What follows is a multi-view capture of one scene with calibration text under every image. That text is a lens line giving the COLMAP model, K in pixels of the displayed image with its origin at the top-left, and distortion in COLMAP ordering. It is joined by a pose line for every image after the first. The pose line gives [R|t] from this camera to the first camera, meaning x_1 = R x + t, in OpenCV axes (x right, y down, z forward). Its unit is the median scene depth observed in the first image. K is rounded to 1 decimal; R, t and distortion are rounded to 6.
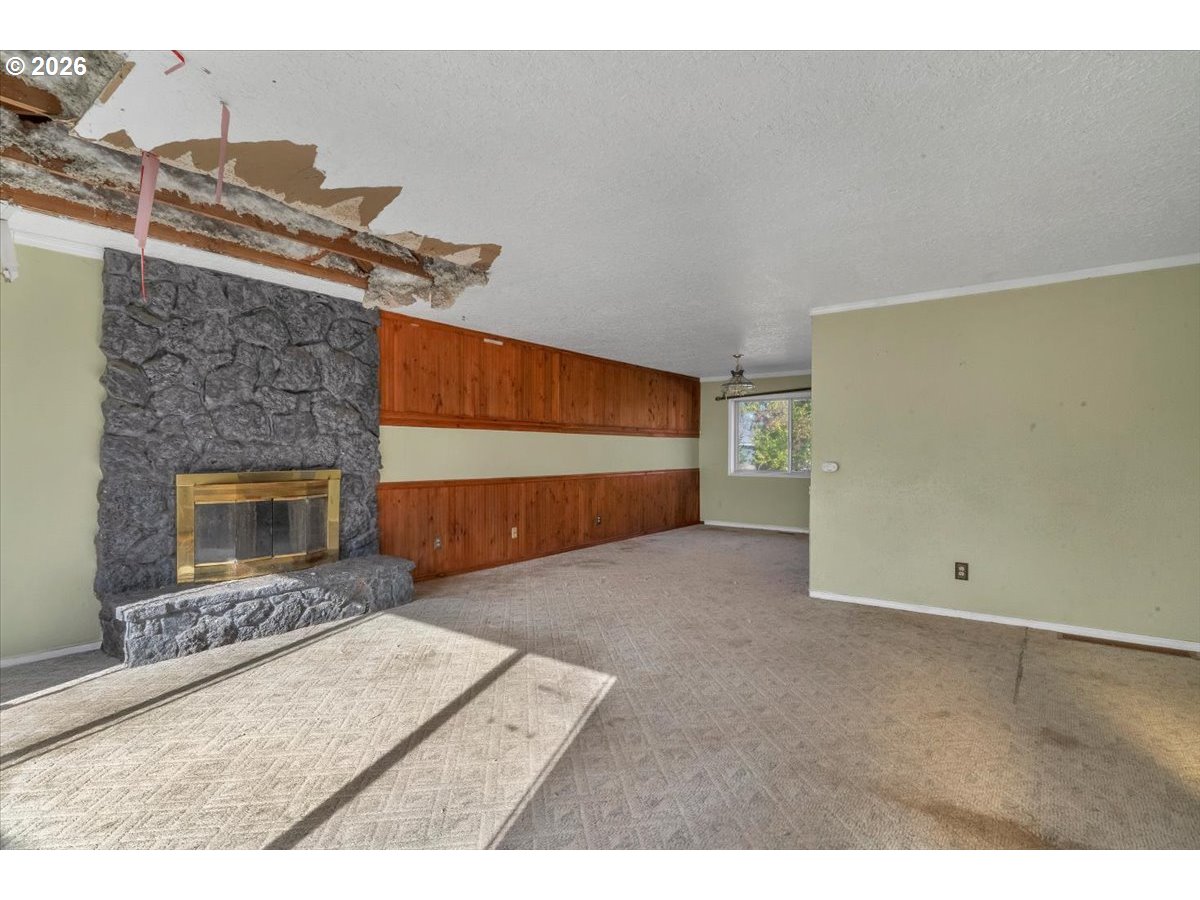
lens RADIAL K [[594.1, 0, 600.0], [0, 594.1, 450.0], [0, 0, 1]] dist [0.000888, -0.000111]
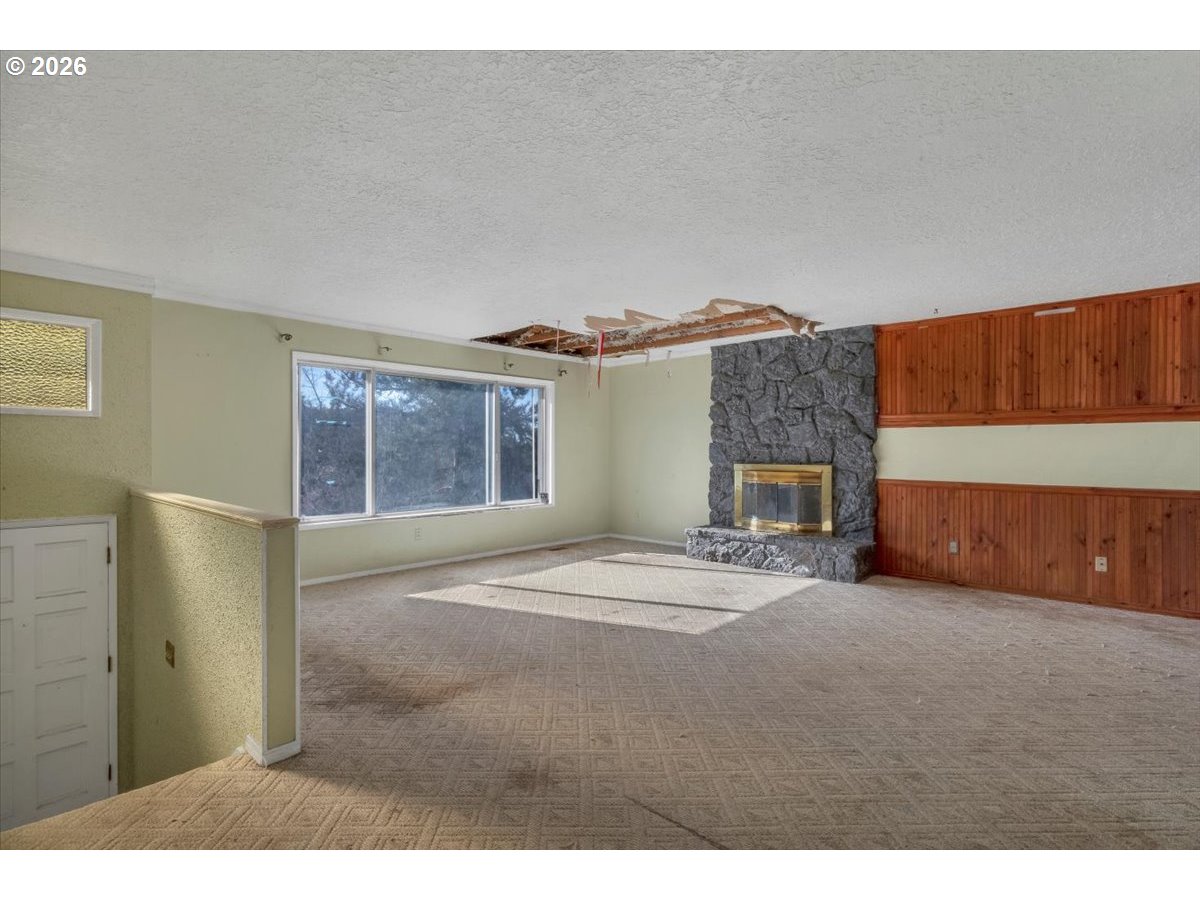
lens RADIAL K [[594.1, 0, 600.0], [0, 594.1, 450.0], [0, 0, 1]] dist [0.000888, -0.000111]
pose [[-0.107453, -0.002570, -0.994207, 0.908249], [-0.000799, 0.999997, -0.002498, 0.003928], [0.994210, 0.000526, -0.107455, 0.667519]]
